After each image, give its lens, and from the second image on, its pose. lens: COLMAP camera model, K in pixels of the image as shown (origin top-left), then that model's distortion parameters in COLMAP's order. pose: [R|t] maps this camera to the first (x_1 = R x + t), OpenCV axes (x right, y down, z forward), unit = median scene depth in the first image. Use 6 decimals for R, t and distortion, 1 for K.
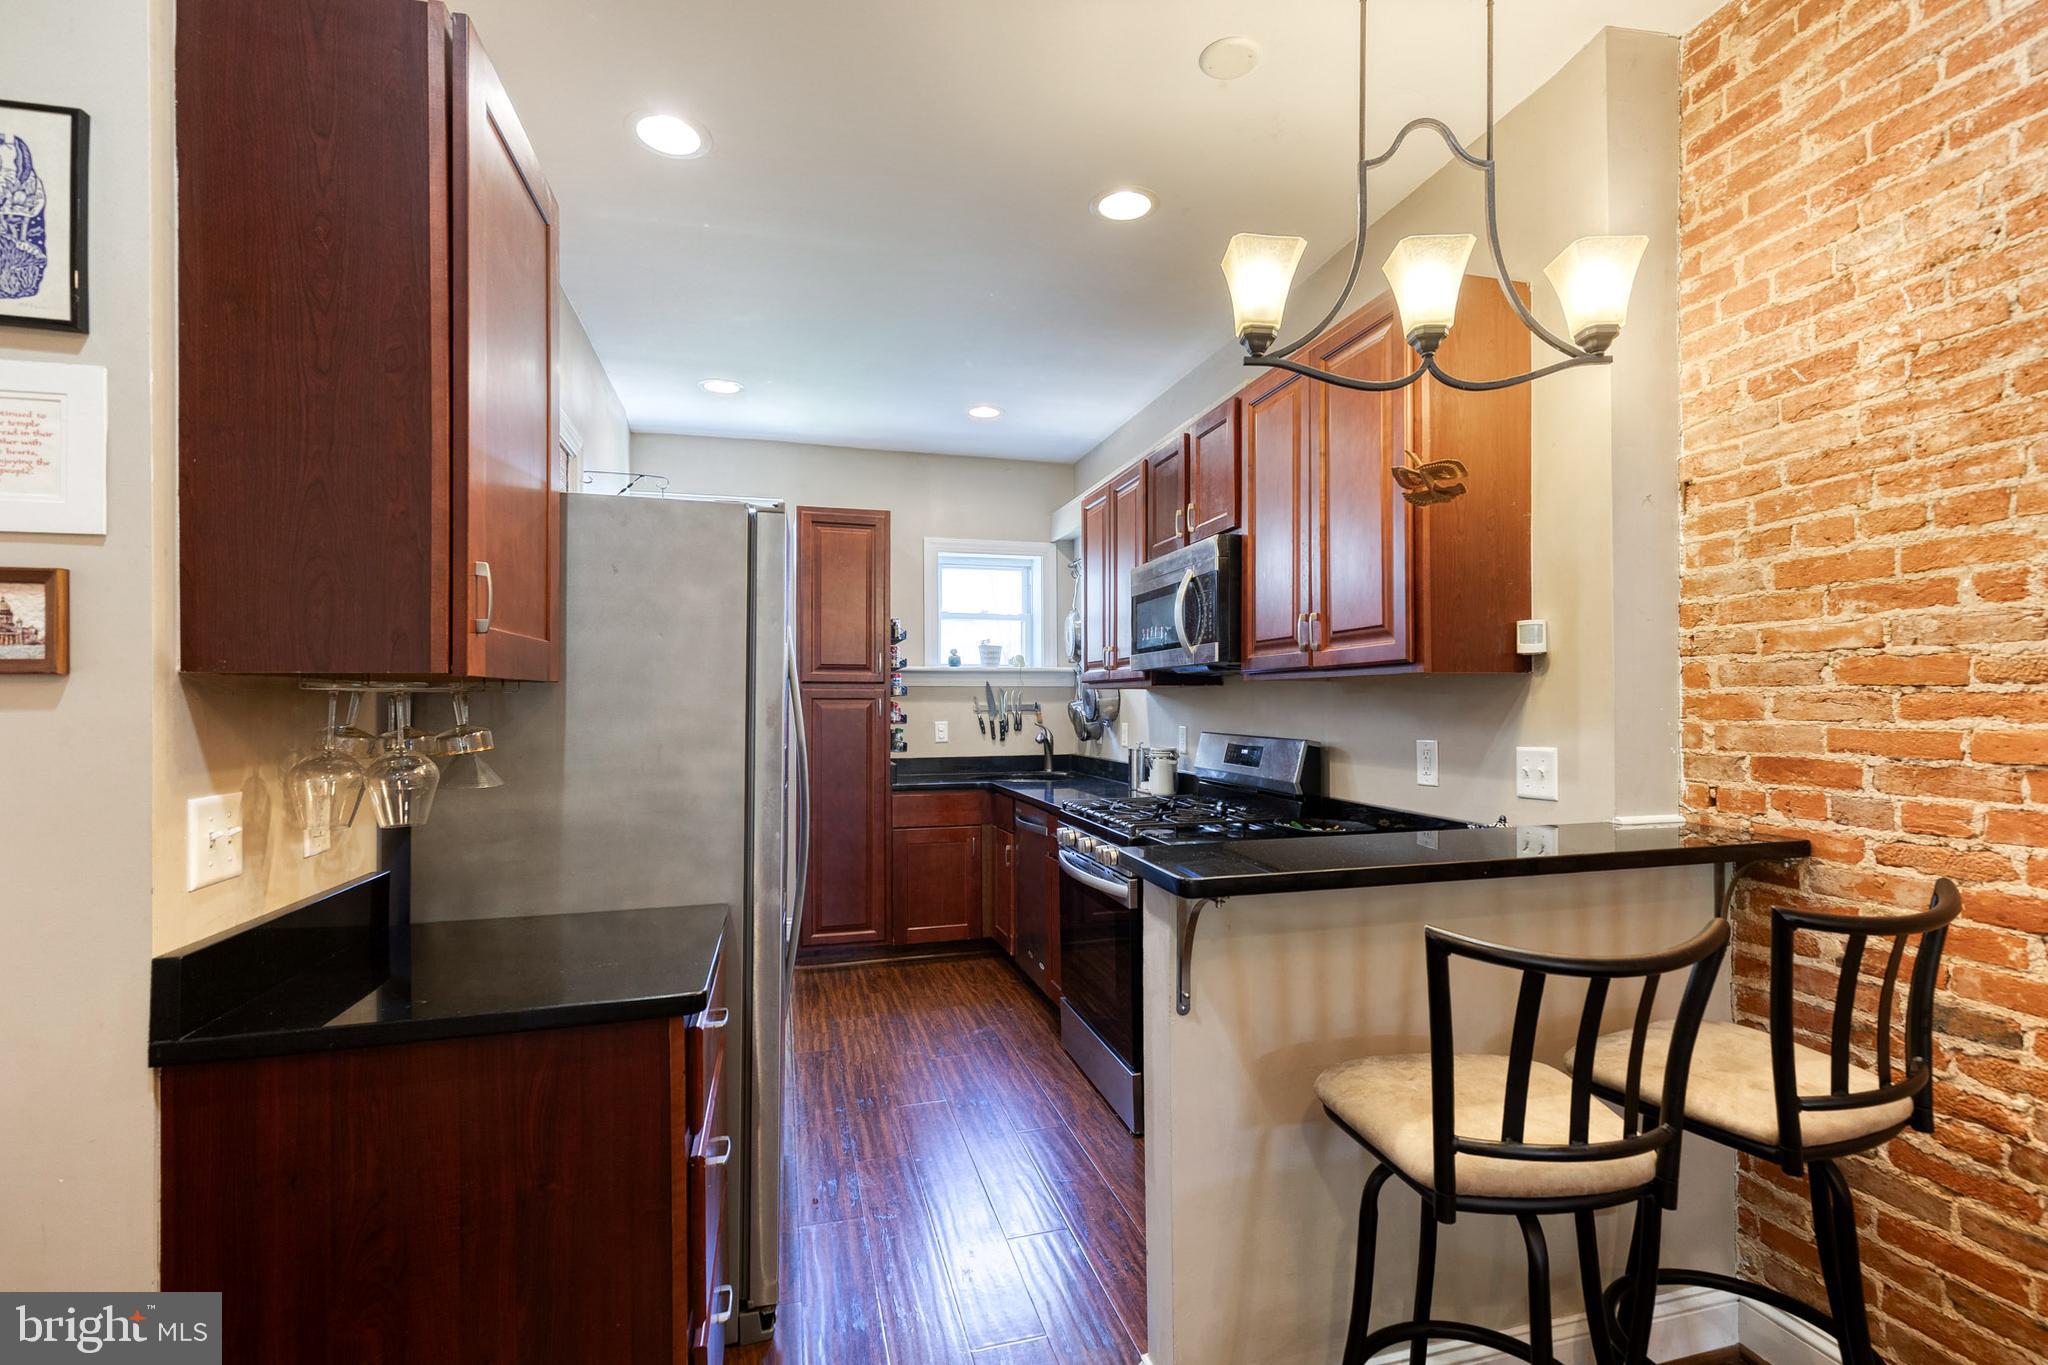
lens RADIAL K [[942.5, 0, 1042.7], [0, 942.5, 695.8], [0, 0, 1]] dist [0.013057, -0.002247]
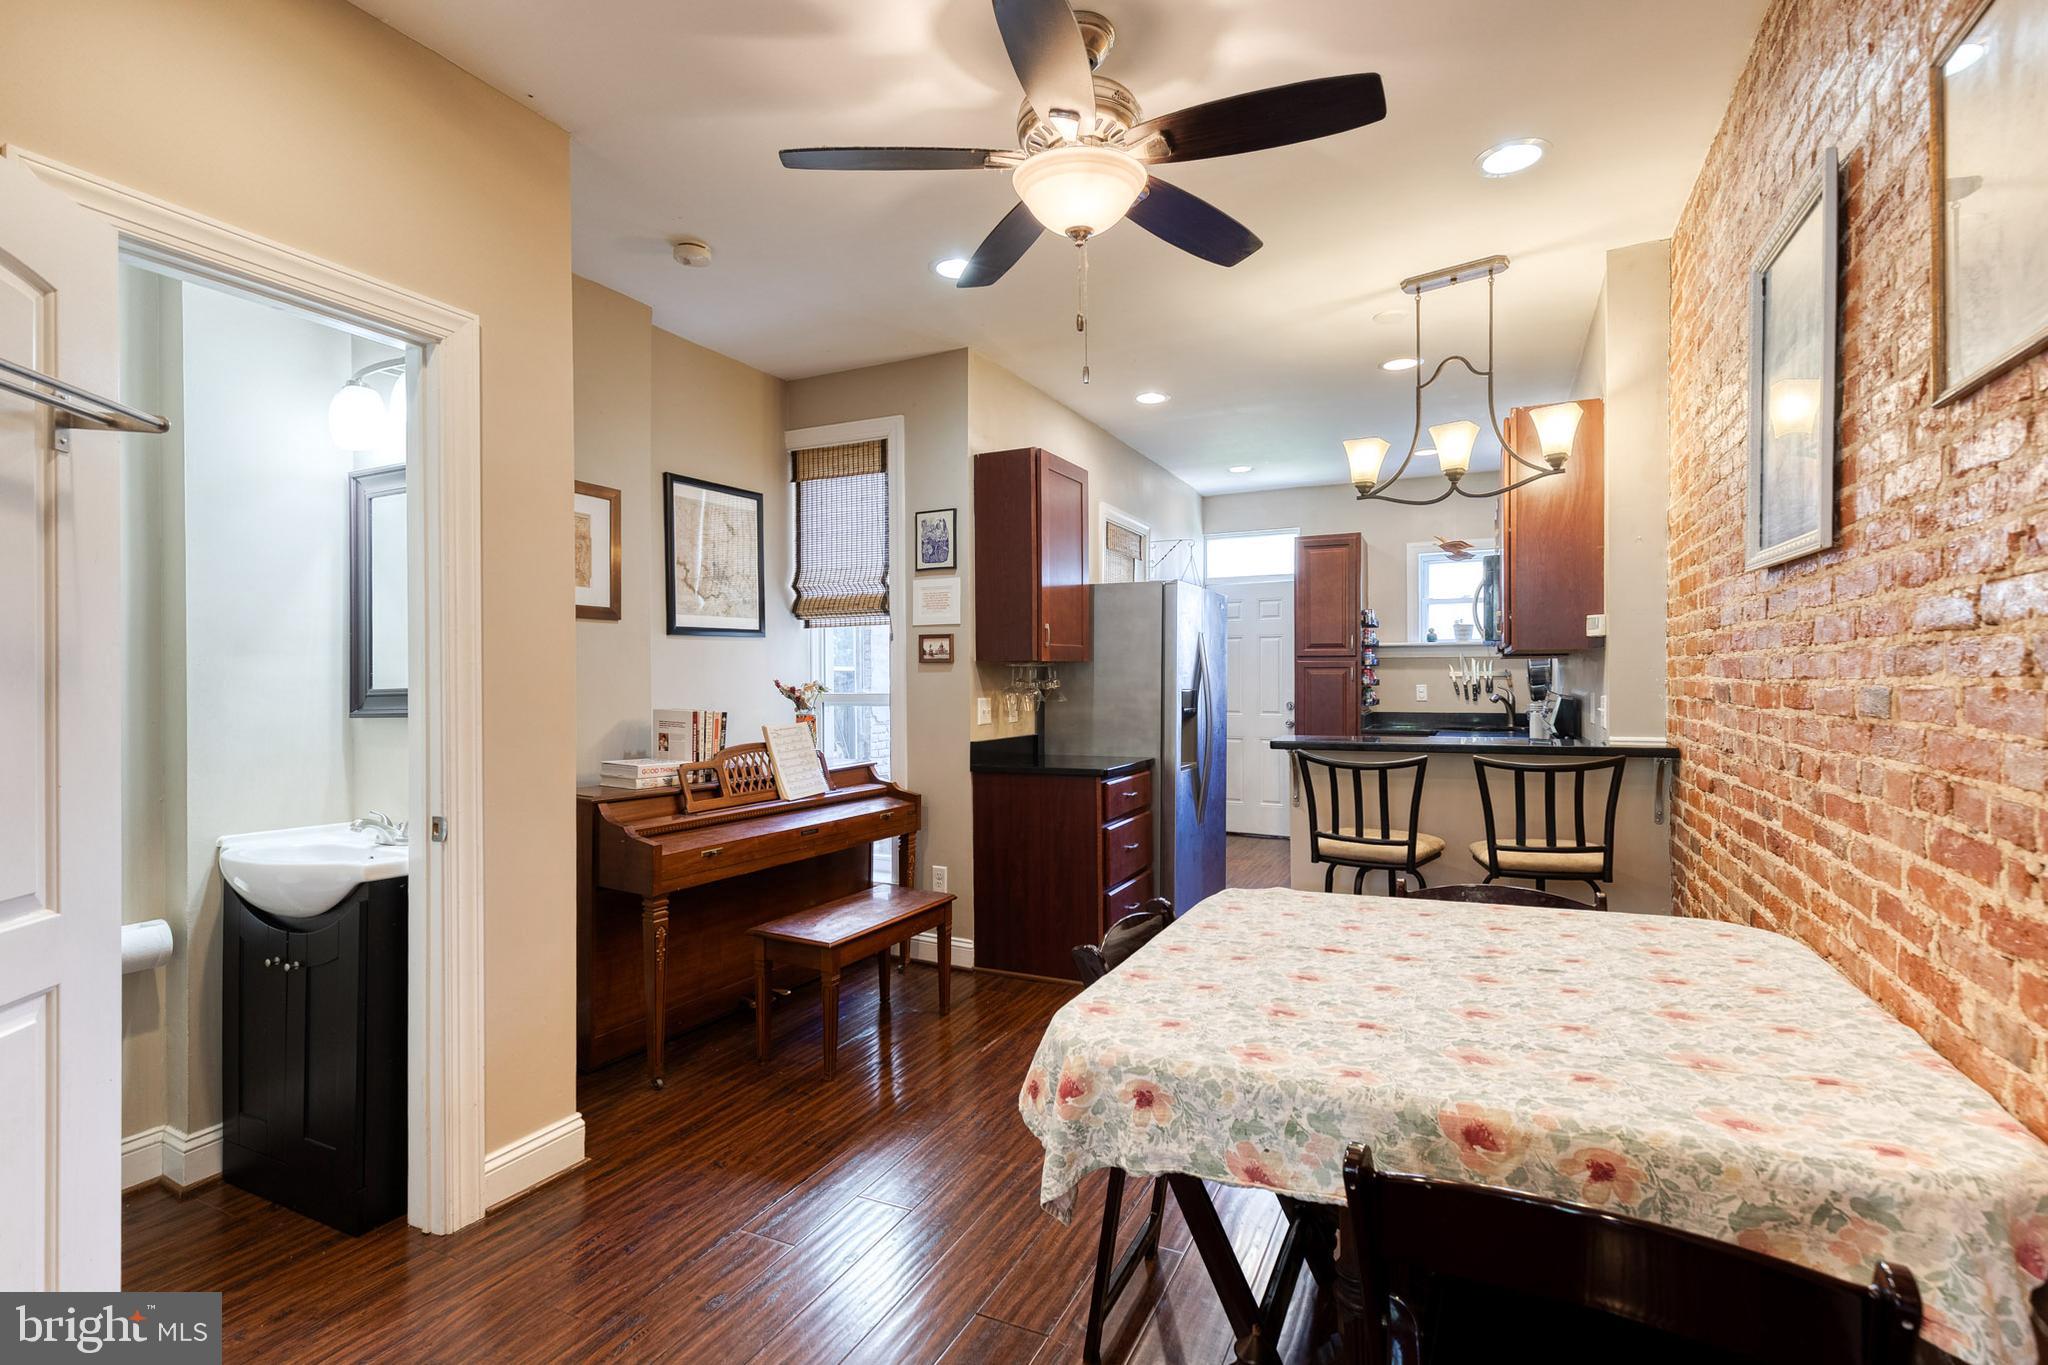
lens RADIAL K [[942.5, 0, 1018.2], [0, 942.5, 694.5], [0, 0, 1]] dist [0.013057, -0.002247]
pose [[0.744715, 0.012200, -0.667272, 0.585176], [0.007831, 0.999604, 0.027017, 0.001539], [0.667337, -0.025345, 0.744324, -0.567818]]
